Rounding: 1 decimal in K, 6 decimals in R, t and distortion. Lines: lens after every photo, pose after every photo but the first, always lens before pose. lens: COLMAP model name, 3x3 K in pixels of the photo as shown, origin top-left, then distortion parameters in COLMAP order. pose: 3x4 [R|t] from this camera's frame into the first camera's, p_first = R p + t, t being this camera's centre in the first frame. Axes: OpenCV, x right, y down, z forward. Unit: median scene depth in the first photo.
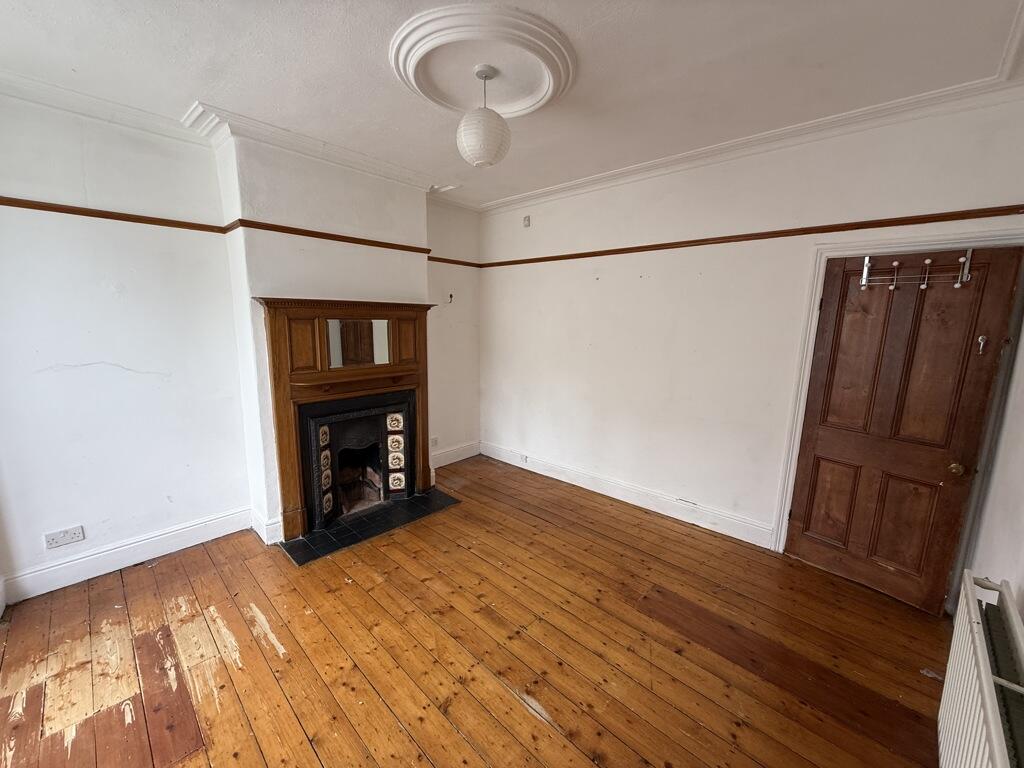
lens RADIAL K [[409.1, 0, 510.5], [0, 409.1, 383.1], [0, 0, 1]] dist [-0.008480, 0.000390]
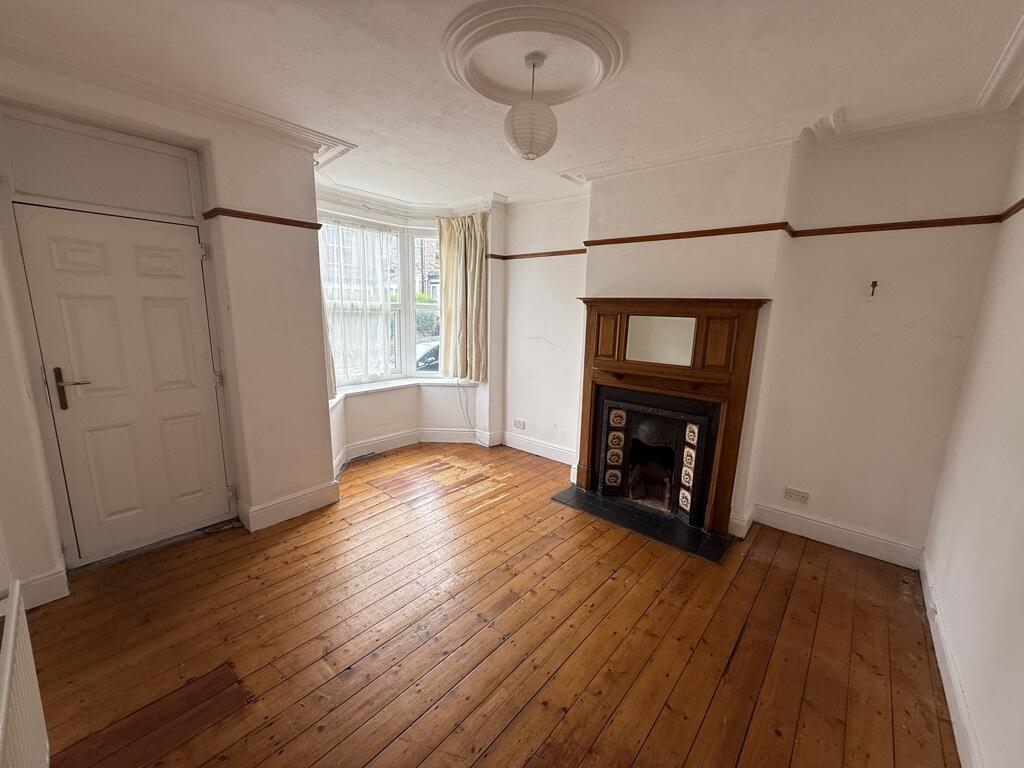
lens RADIAL K [[409.1, 0, 509.2], [0, 409.1, 382.9], [0, 0, 1]] dist [-0.008480, 0.000390]
pose [[0.034201, 0.161653, -0.986255, 0.664990], [-0.184977, 0.970806, 0.152707, -0.087338], [0.982148, 0.177212, 0.063105, 0.645132]]
